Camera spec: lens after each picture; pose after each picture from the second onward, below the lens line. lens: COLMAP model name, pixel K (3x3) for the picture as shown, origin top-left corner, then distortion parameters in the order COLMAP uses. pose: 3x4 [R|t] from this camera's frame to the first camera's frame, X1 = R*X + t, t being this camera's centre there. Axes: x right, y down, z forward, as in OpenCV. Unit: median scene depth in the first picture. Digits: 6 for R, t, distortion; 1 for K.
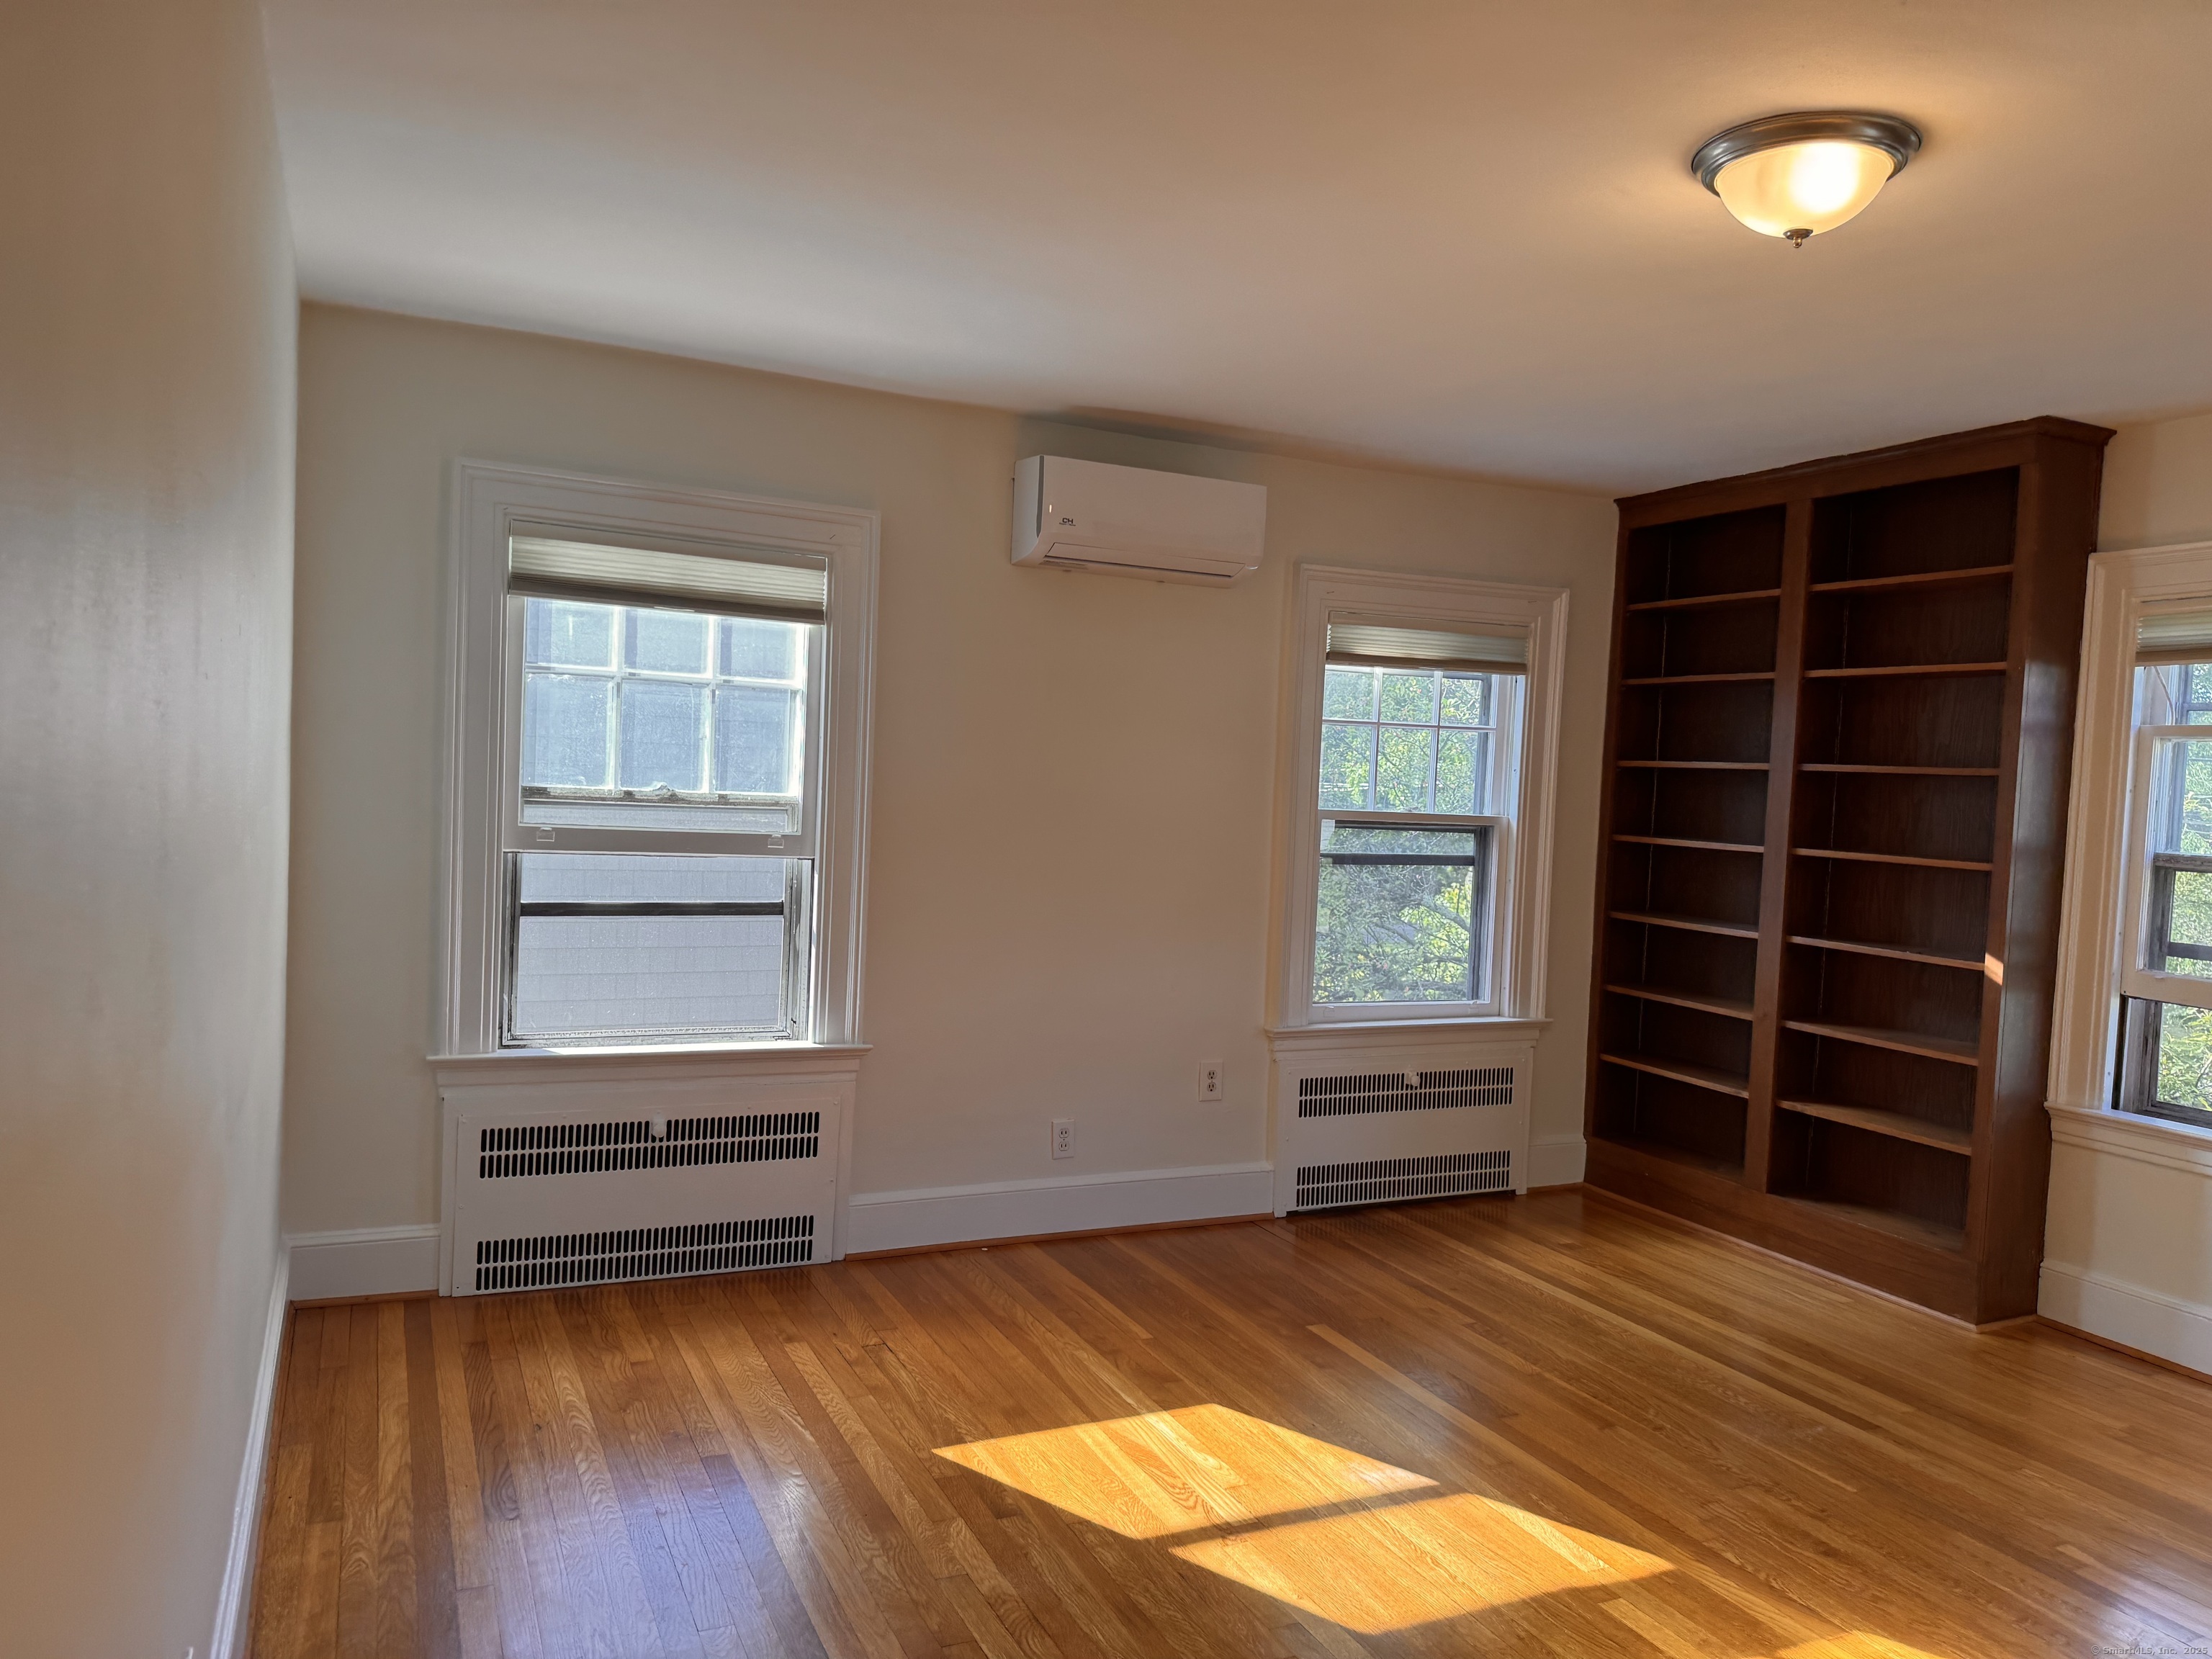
lens RADIAL K [[1561.8, 0, 1112.3], [0, 1561.8, 846.5], [0, 0, 1]] dist [0.105346, -0.132136]
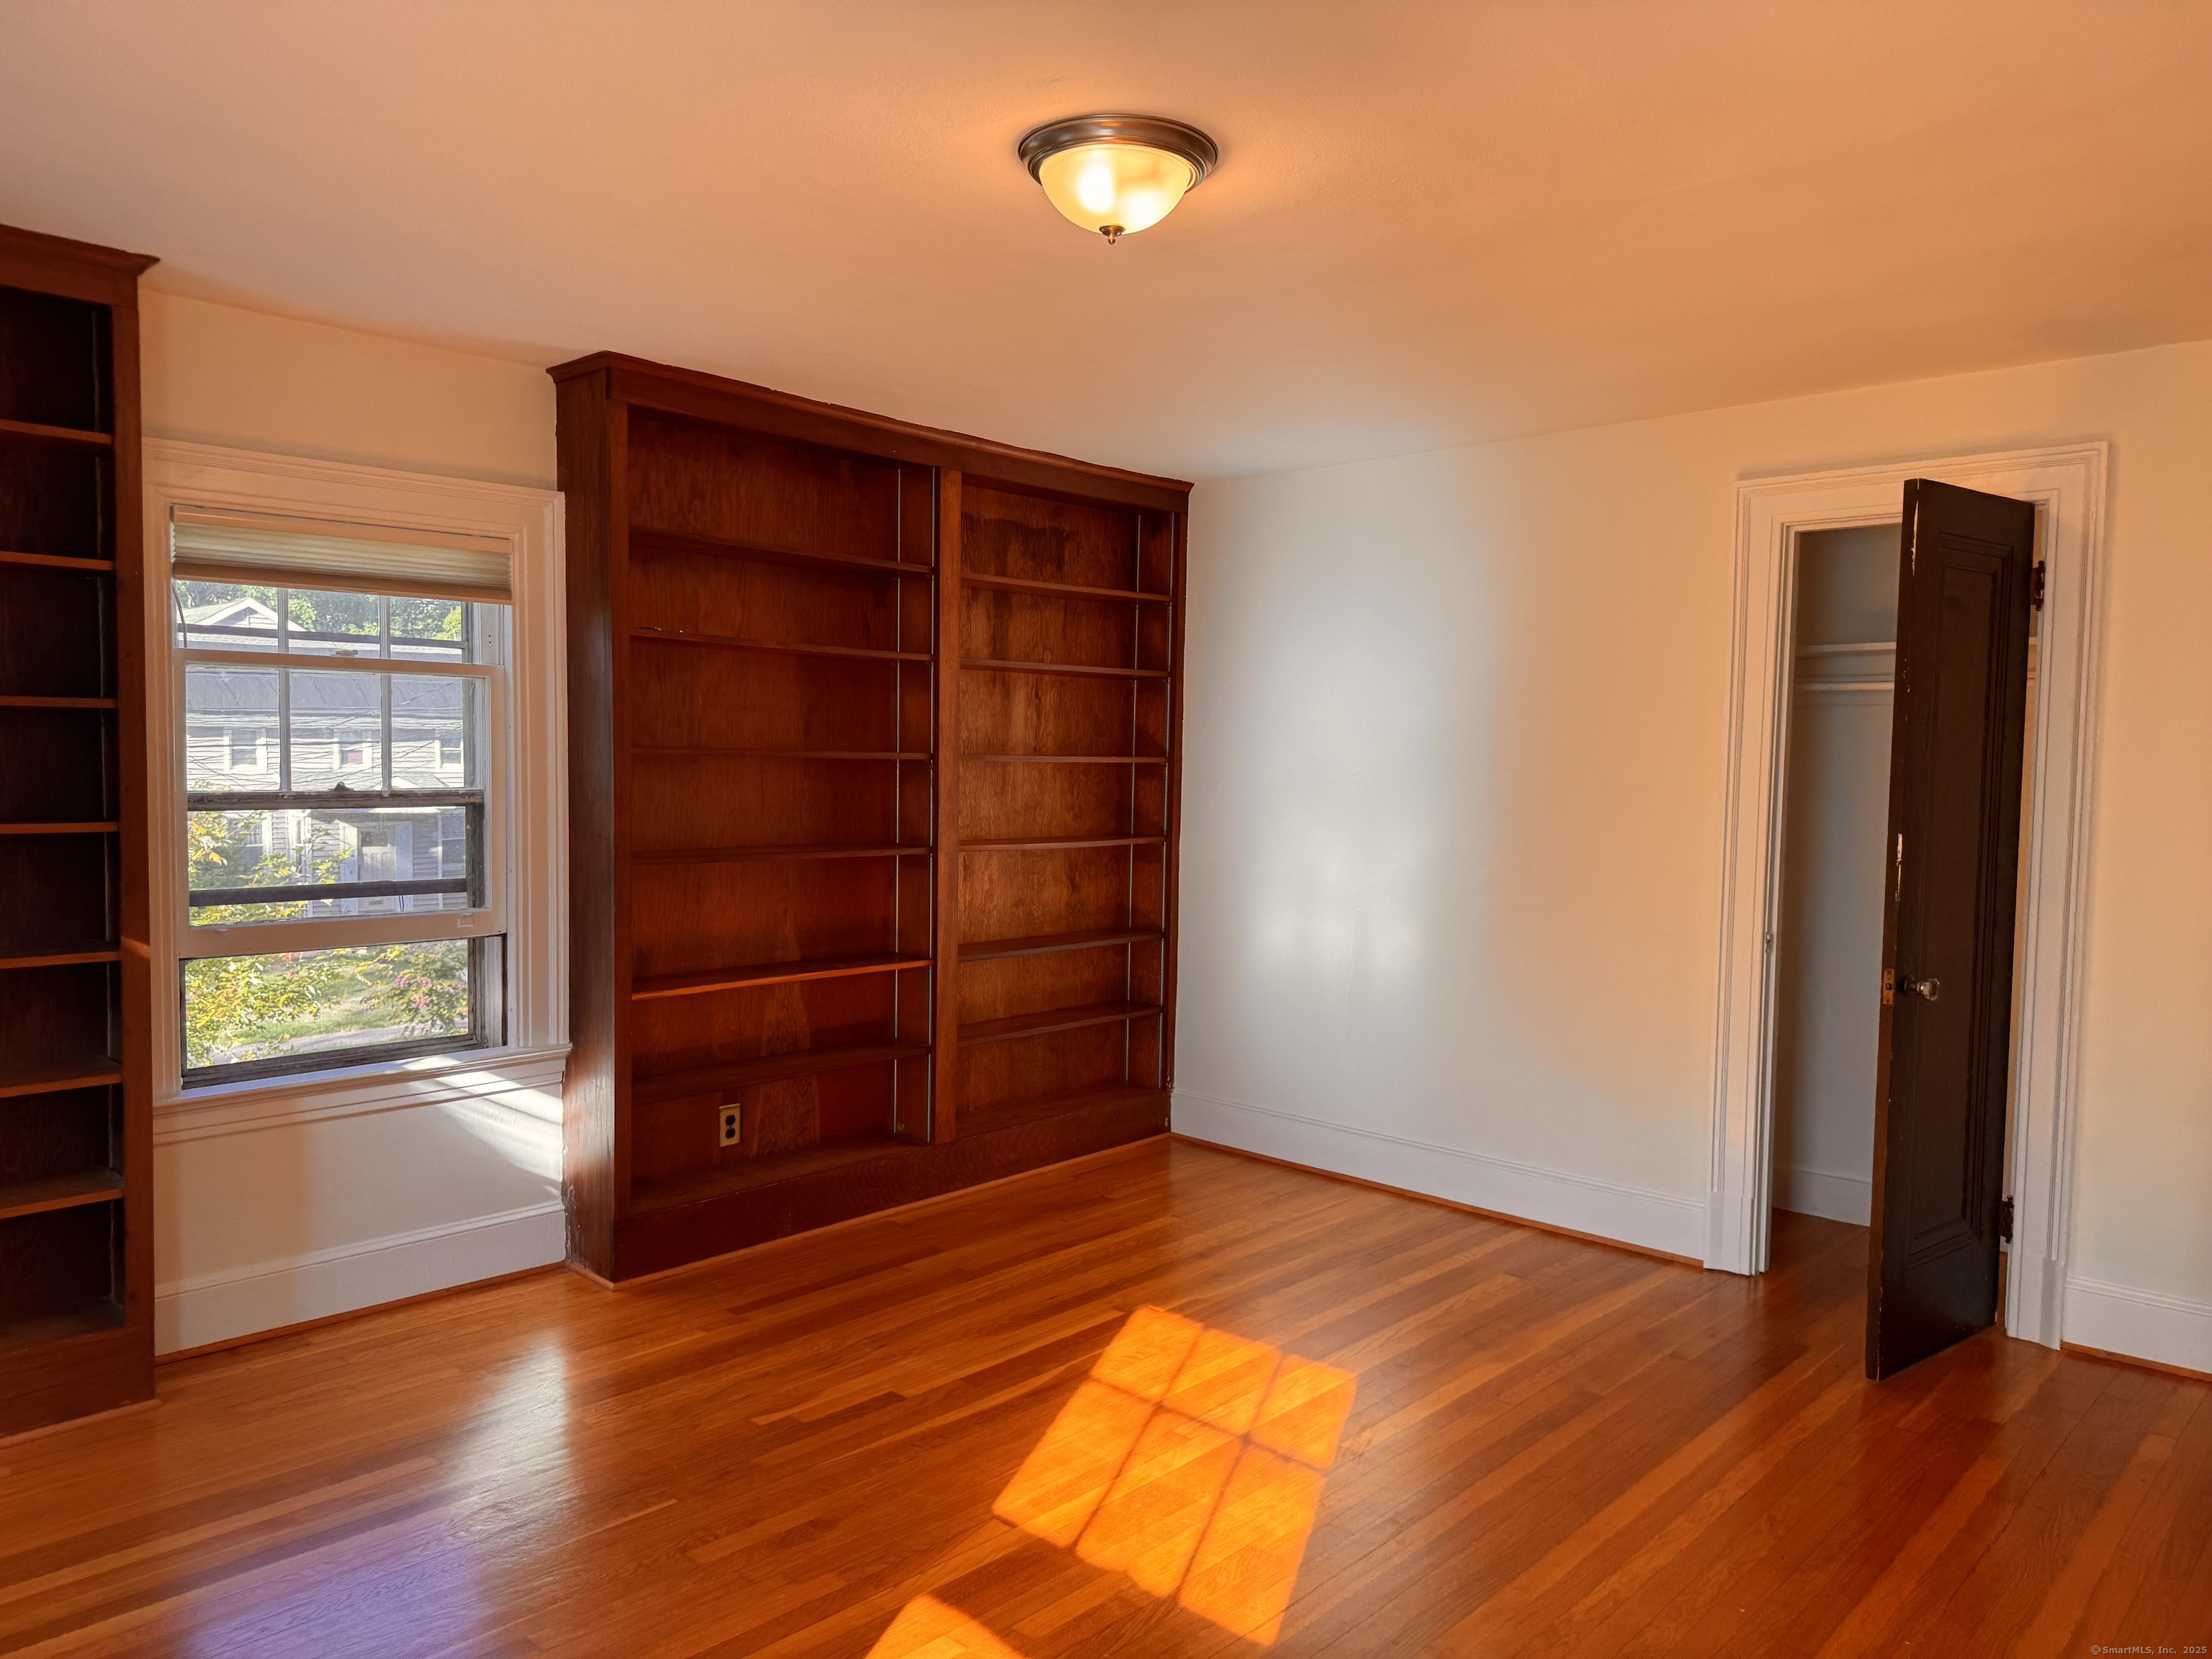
lens RADIAL K [[1543.4, 0, 1104.6], [0, 1543.4, 854.5], [0, 0, 1]] dist [0.109960, -0.122152]
pose [[-0.371664, -0.111377, 0.921662, -0.346526], [0.012170, 0.992108, 0.124797, -0.065662], [-0.928287, 0.057599, -0.367375, 0.863497]]
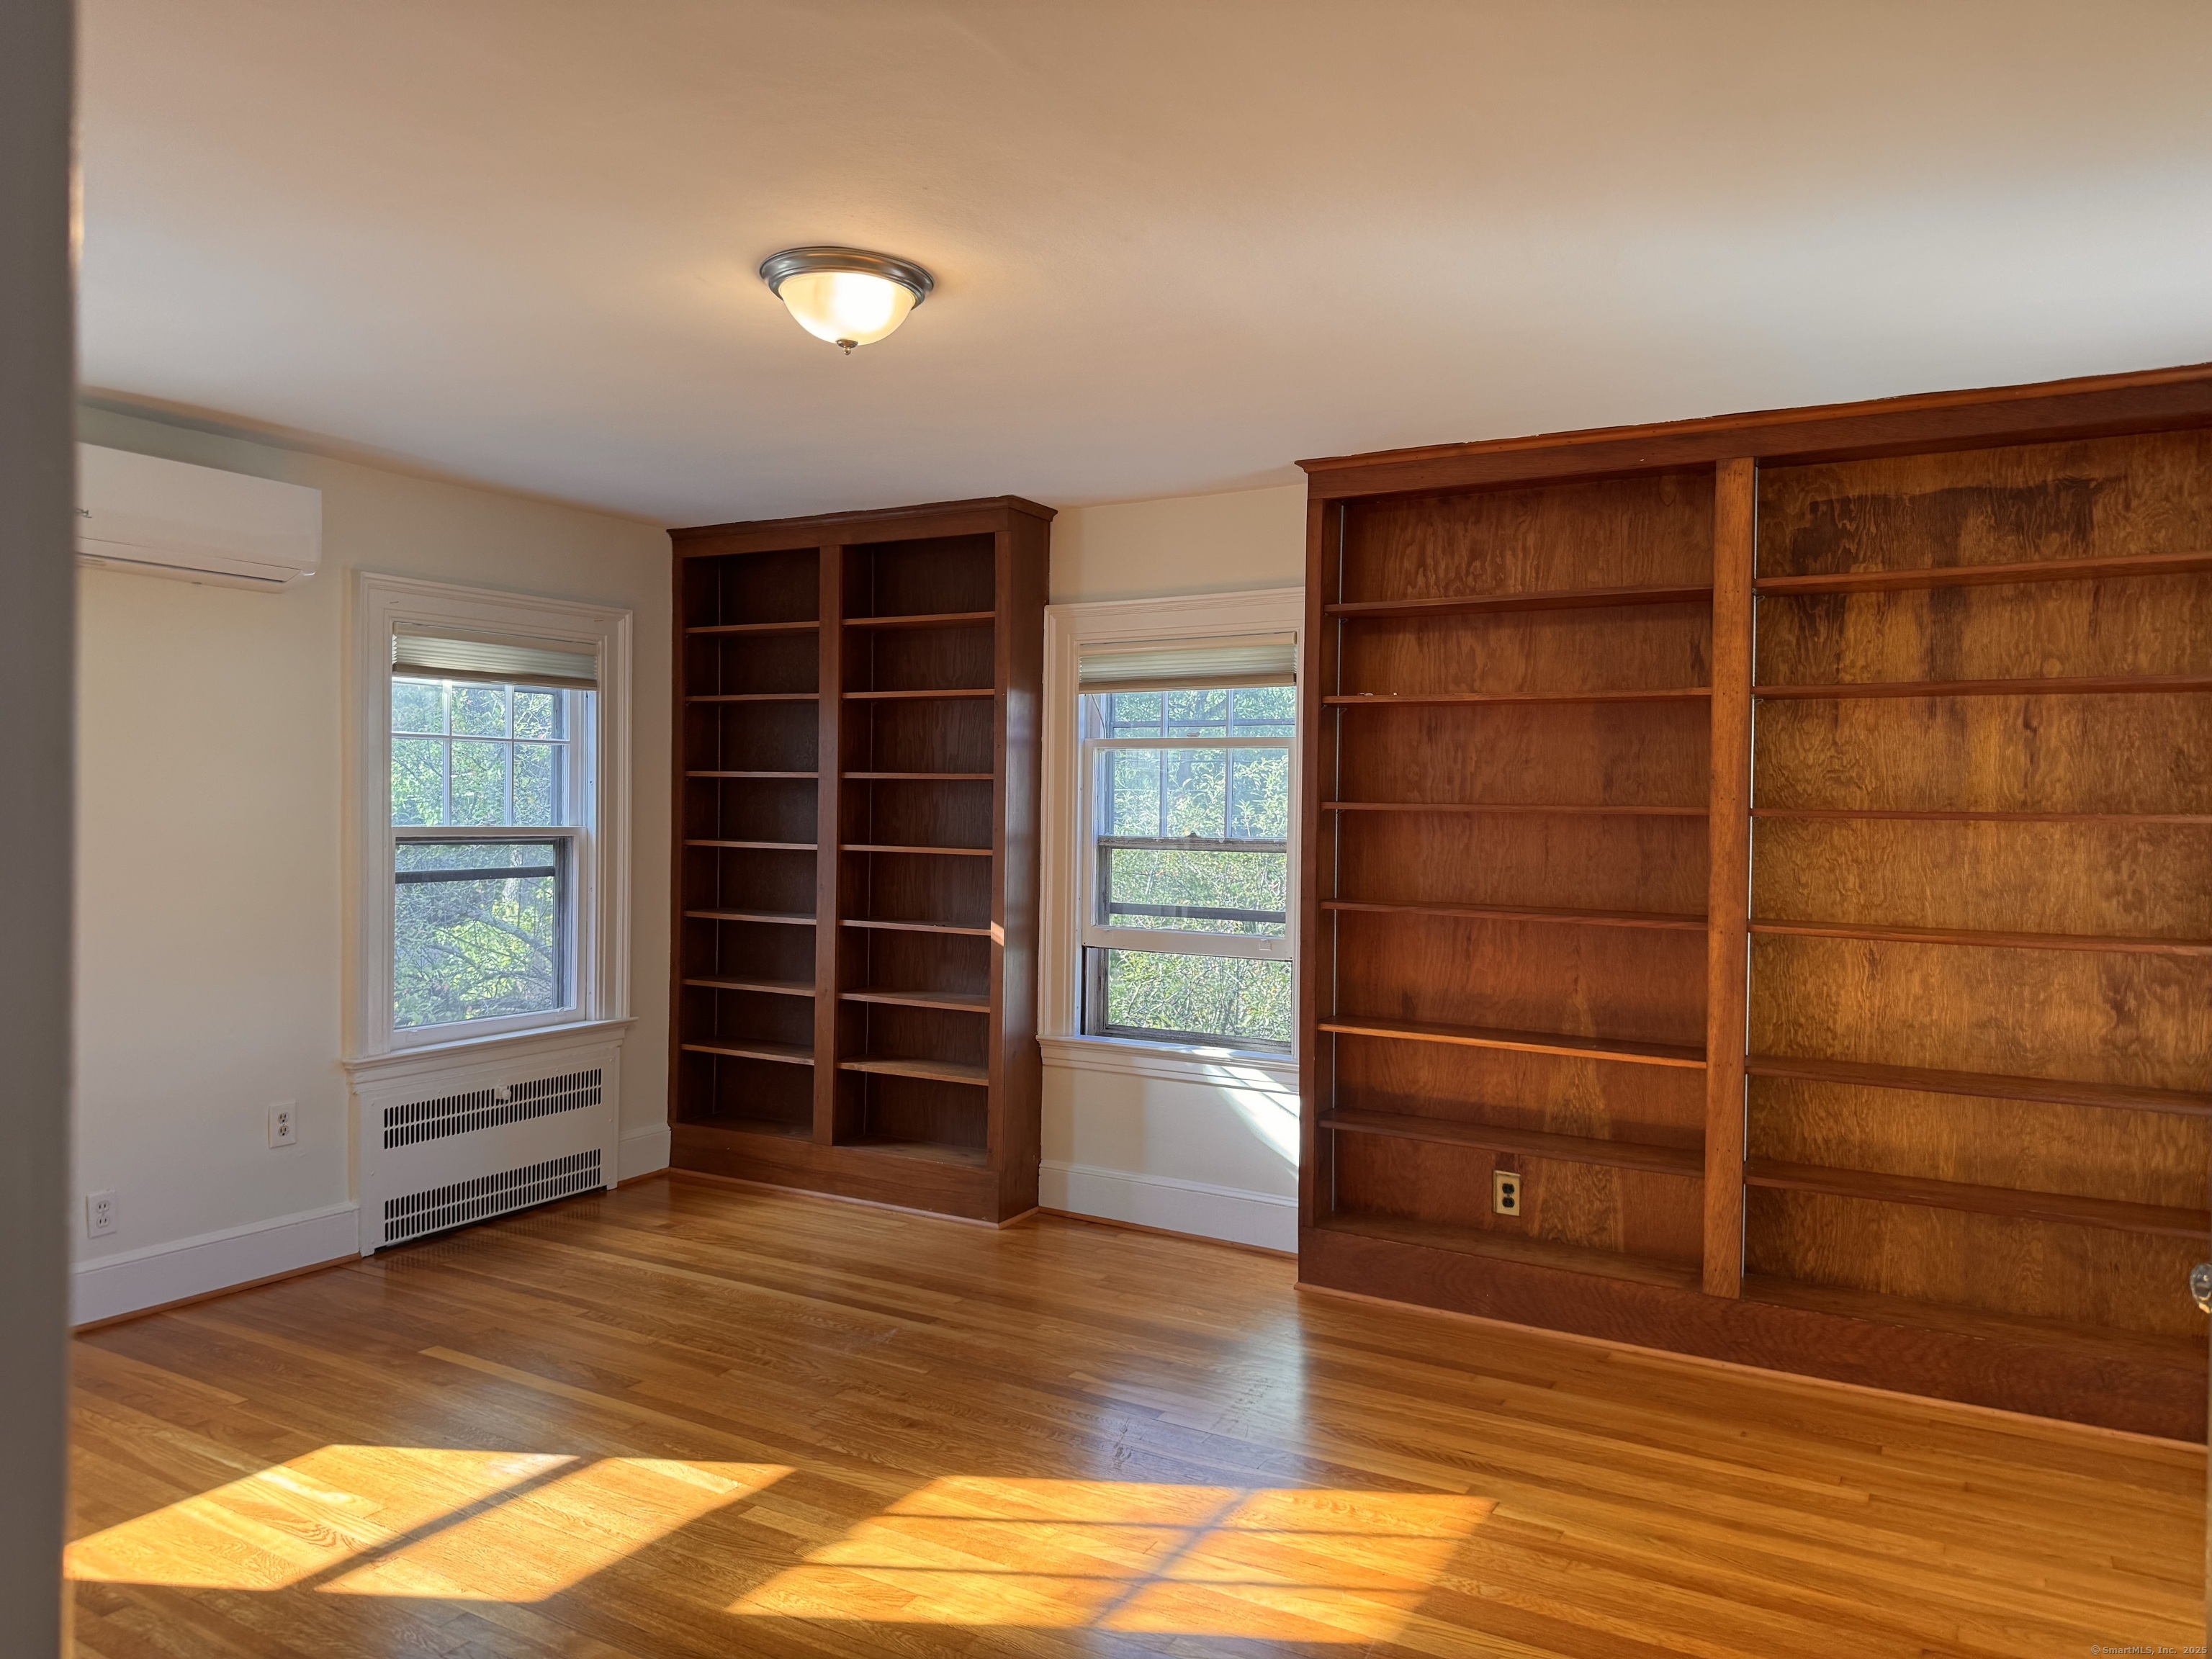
lens RADIAL K [[1561.8, 0, 1112.3], [0, 1561.8, 846.5], [0, 0, 1]] dist [0.105346, -0.132136]
pose [[0.822670, -0.045901, 0.566663, -0.064250], [0.048871, 0.998756, 0.009951, 0.000465], [-0.566415, 0.019507, 0.823889, -0.064217]]
